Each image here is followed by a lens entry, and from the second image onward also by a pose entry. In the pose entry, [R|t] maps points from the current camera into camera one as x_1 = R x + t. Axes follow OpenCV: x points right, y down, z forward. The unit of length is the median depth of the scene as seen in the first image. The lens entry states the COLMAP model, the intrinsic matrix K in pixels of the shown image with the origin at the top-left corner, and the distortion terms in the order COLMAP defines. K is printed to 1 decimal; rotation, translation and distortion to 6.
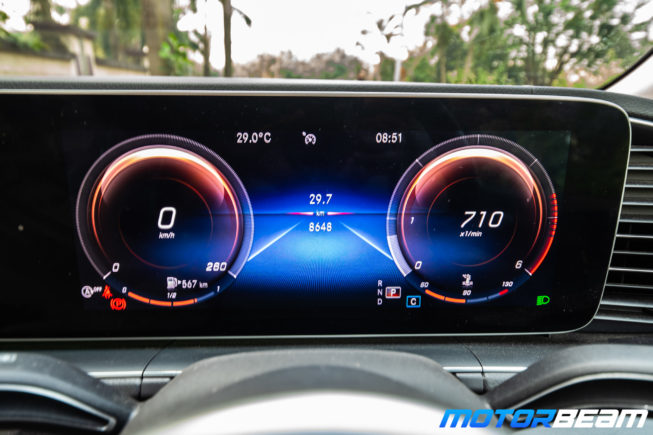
lens RADIAL K [[370.5, 0, 328.3], [0, 370.5, 220.2], [0, 0, 1]] dist [-0.002048, -0.000150]
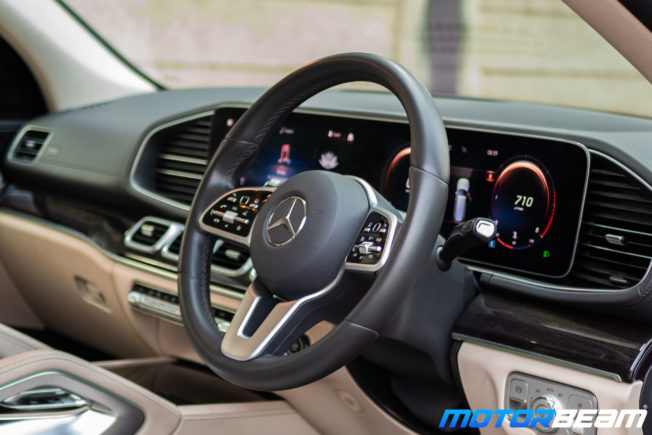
lens RADIAL K [[1356.4, 0, 326.0], [0, 1356.4, 217.5], [0, 0, 1]] dist [-0.495536, -0.004875]
pose [[0.598147, 0.117673, -0.792700, 0.116870], [-0.284421, 0.955938, -0.072711, 0.019150], [0.749216, 0.268952, 0.605260, -0.085070]]
